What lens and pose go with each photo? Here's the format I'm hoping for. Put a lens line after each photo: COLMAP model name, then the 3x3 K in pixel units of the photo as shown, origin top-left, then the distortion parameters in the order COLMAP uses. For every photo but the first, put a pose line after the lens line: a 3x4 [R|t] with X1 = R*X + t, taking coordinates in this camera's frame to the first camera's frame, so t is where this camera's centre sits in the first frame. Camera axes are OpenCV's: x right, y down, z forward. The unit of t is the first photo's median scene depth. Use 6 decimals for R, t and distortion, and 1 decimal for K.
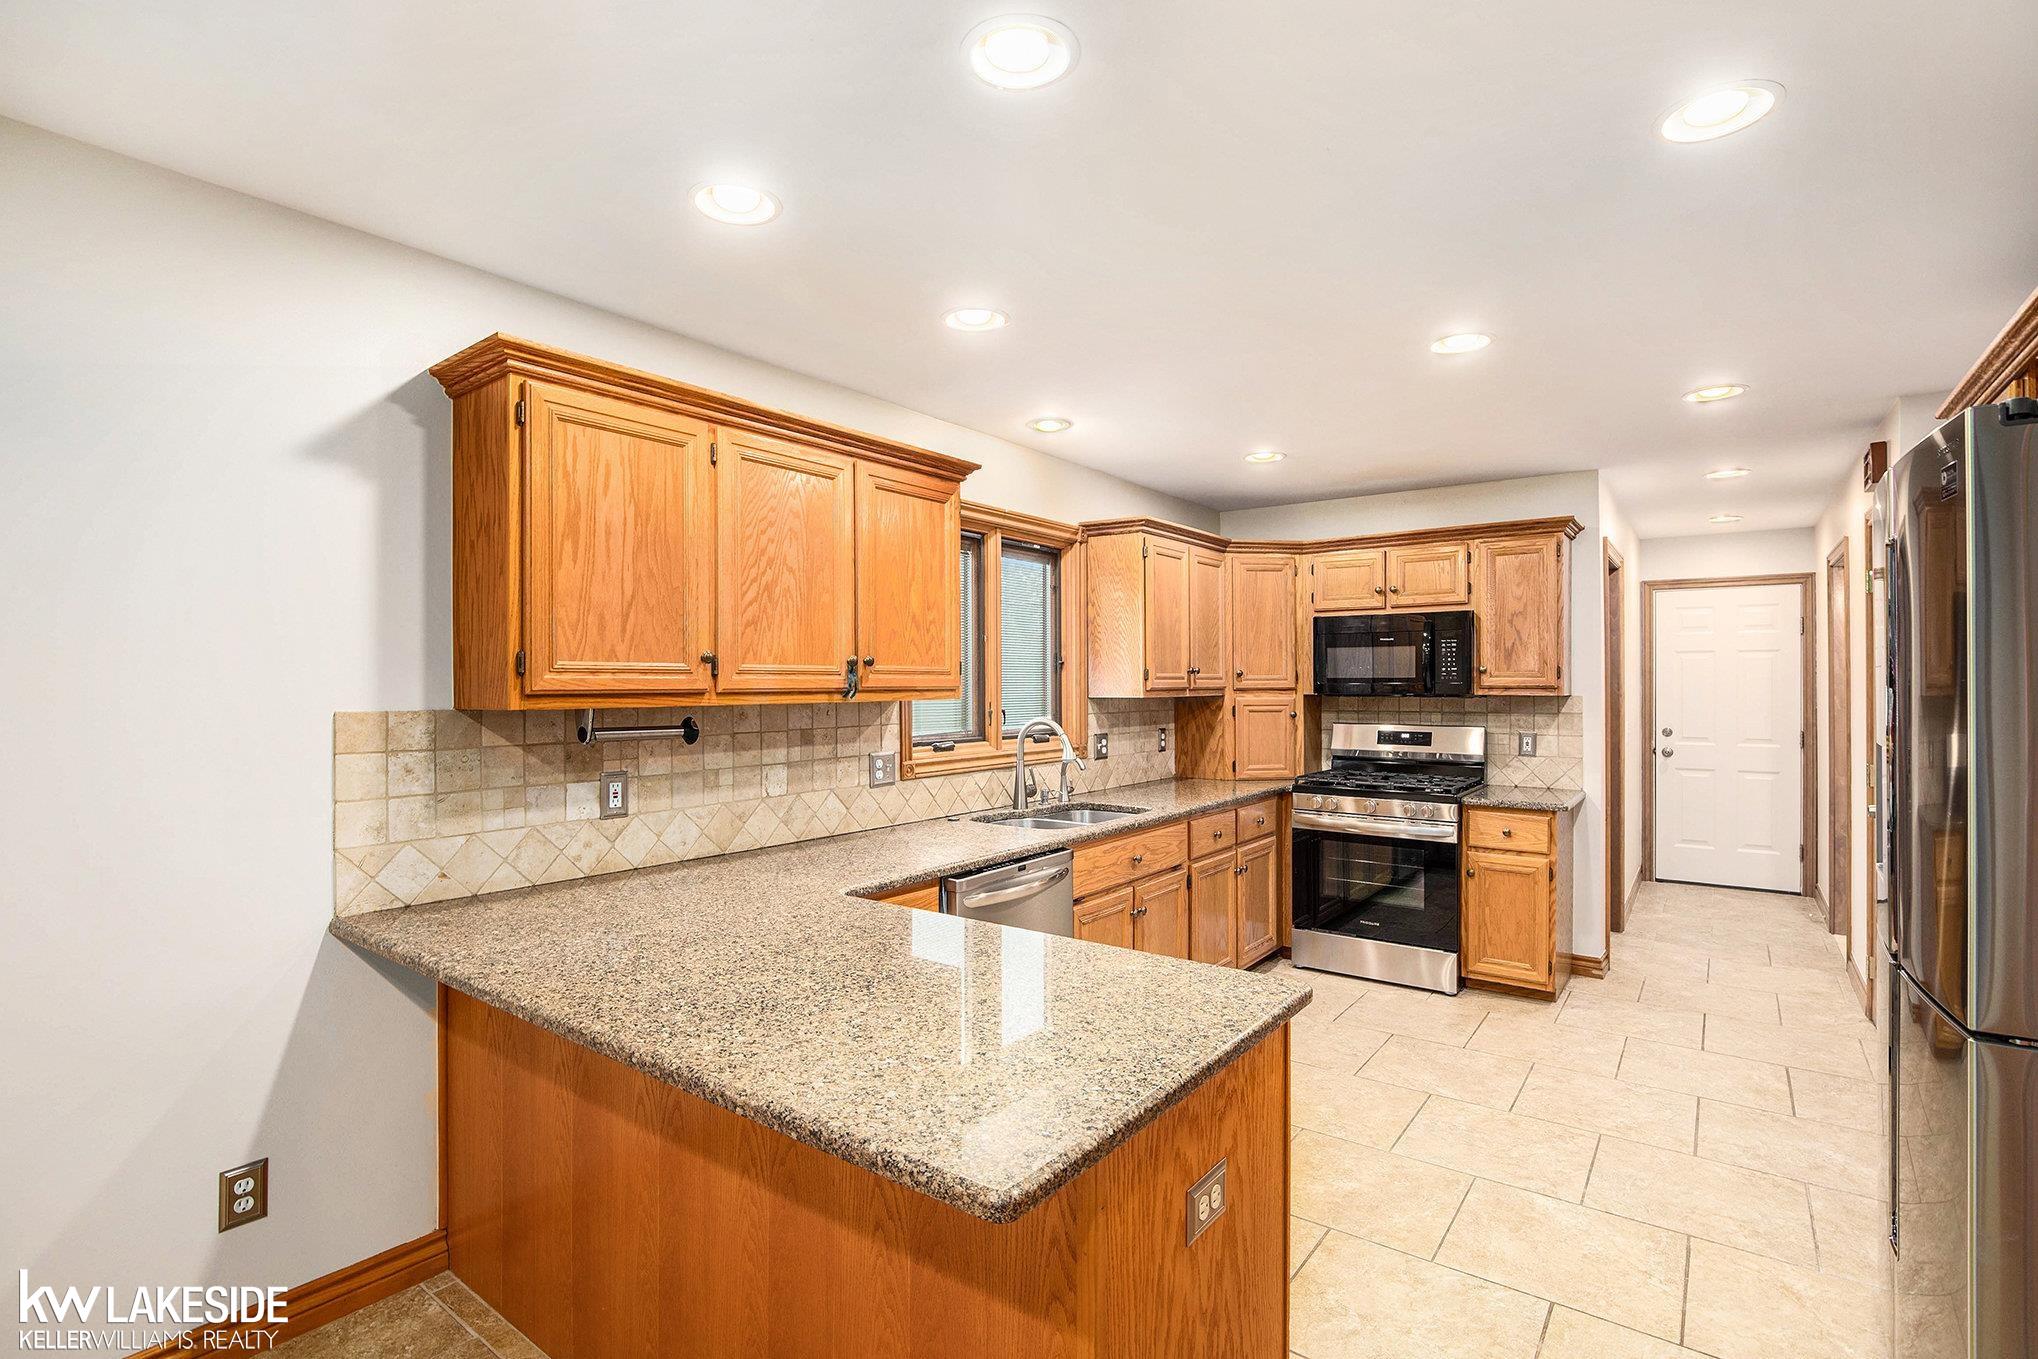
lens RADIAL K [[961.8, 0, 1005.7], [0, 961.8, 671.5], [0, 0, 1]] dist [0.004756, 0.000650]
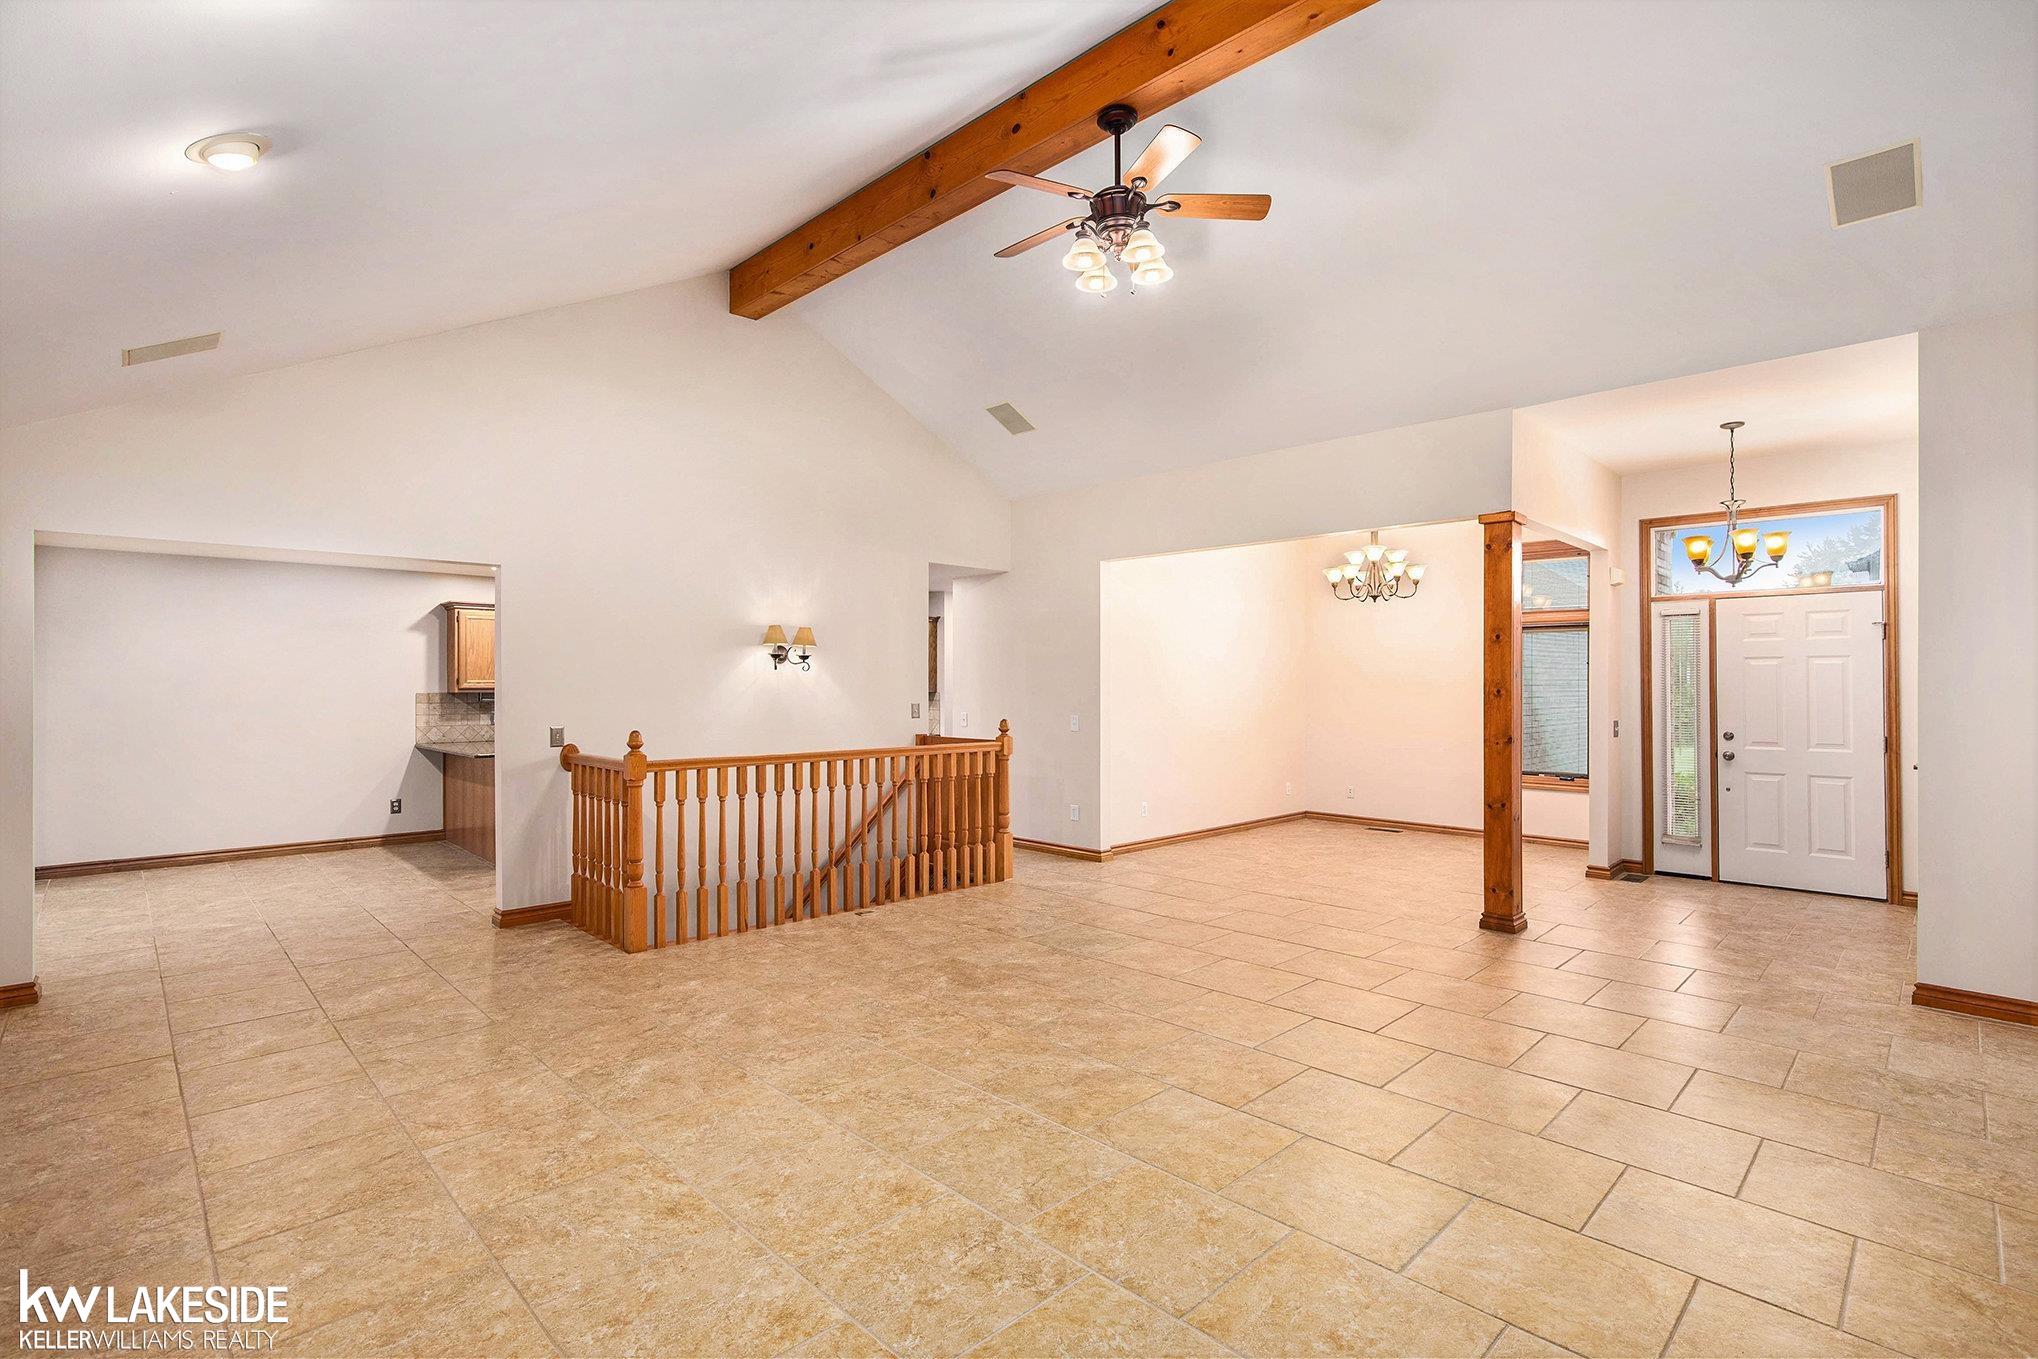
lens RADIAL K [[961.8, 0, 1032.1], [0, 961.8, 685.5], [0, 0, 1]] dist [0.004756, 0.000650]
pose [[0.988820, 0.001894, -0.149102, 2.374559], [-0.000255, 0.999939, 0.011012, -0.033844], [0.149114, -0.010851, 0.988761, -2.518408]]
